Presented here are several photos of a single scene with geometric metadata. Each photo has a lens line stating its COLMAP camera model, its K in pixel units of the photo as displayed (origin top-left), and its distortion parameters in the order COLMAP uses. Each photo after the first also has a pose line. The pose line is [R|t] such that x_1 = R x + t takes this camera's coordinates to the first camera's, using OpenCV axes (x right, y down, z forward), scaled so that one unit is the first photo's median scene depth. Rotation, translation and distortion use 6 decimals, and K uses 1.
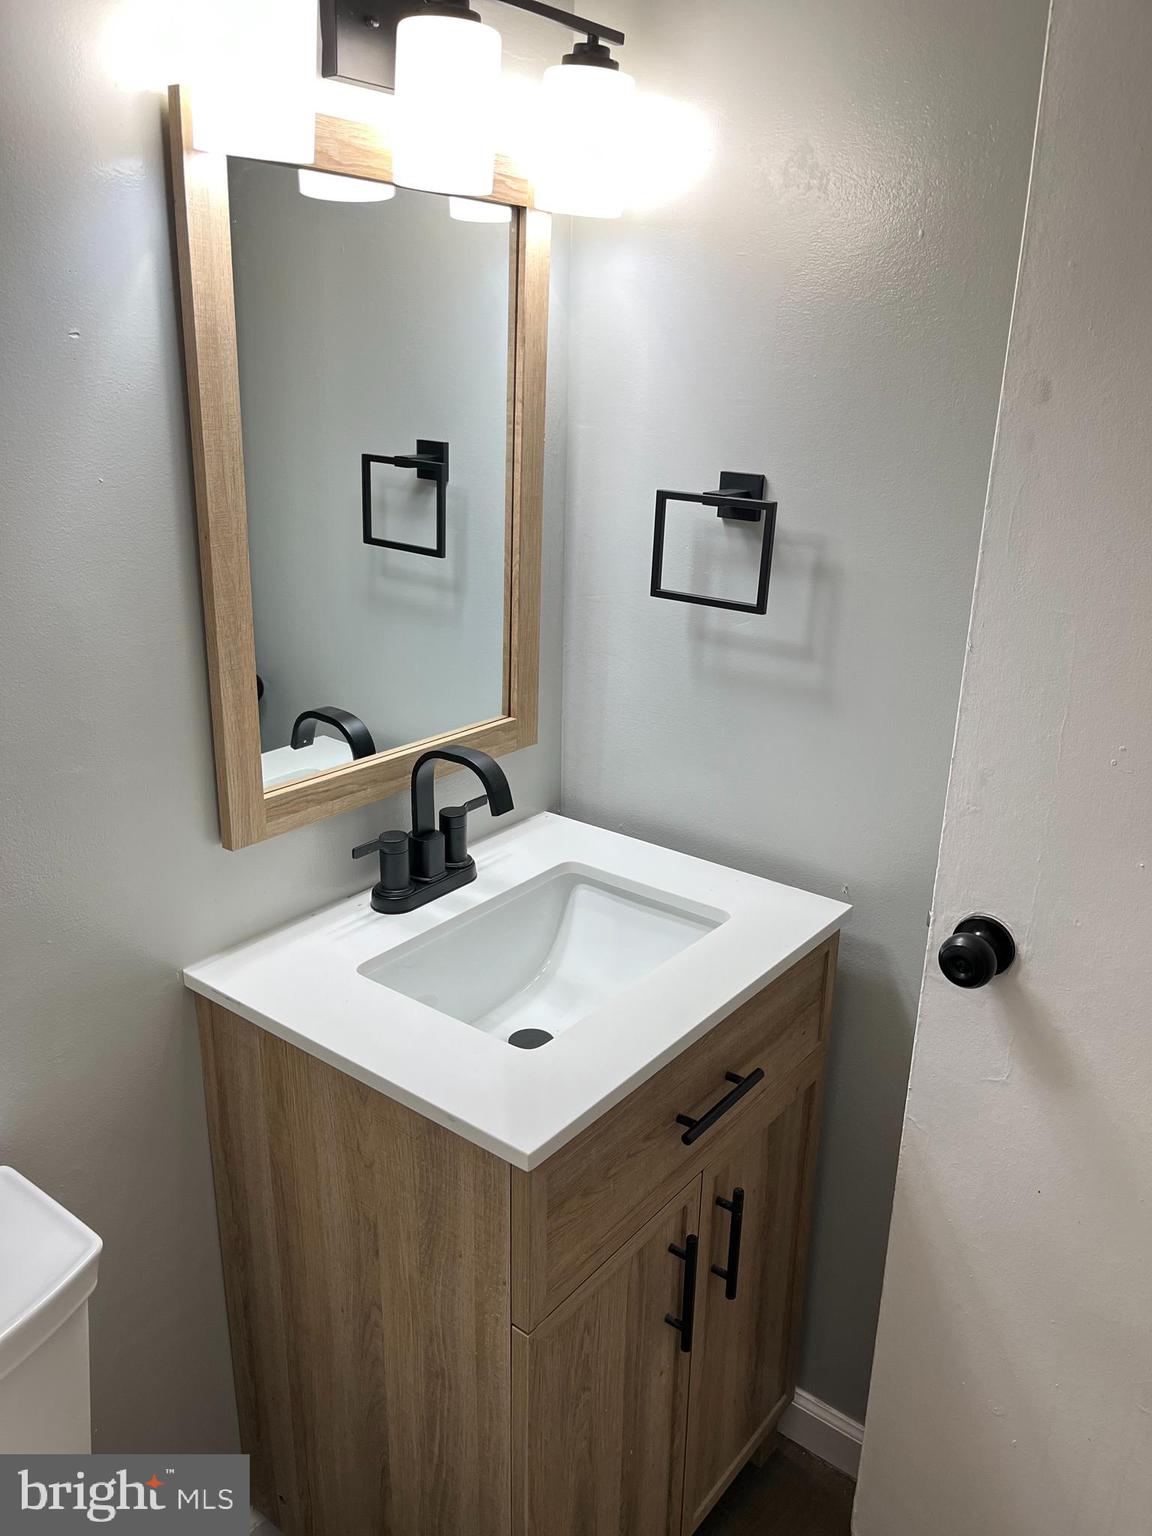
lens RADIAL K [[1195.3, 0, 576.0], [0, 1195.3, 768.0], [0, 0, 1]] dist [0.052126, -0.052666]
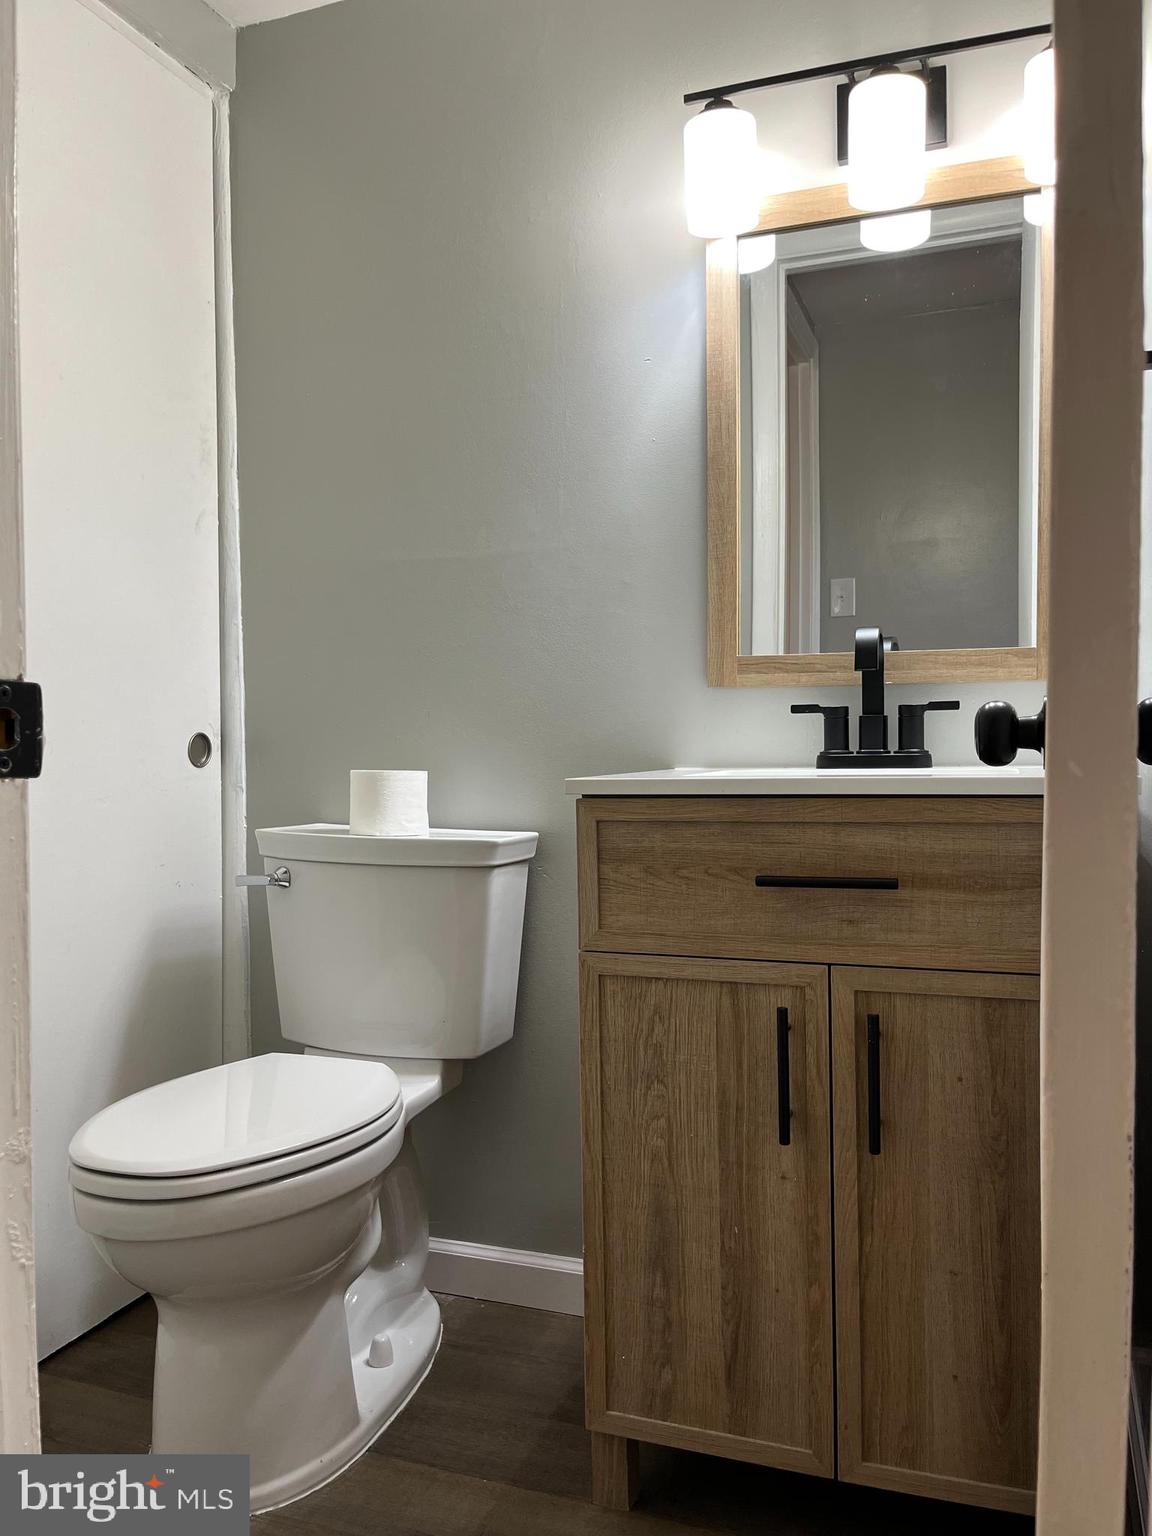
lens RADIAL K [[1195.3, 0, 576.0], [0, 1195.3, 768.0], [0, 0, 1]] dist [0.052126, -0.052666]
pose [[0.298315, -0.014133, -0.954363, 1.009849], [-0.300909, 0.947508, -0.108089, 0.355629], [0.905794, 0.319421, 0.278403, 0.482904]]
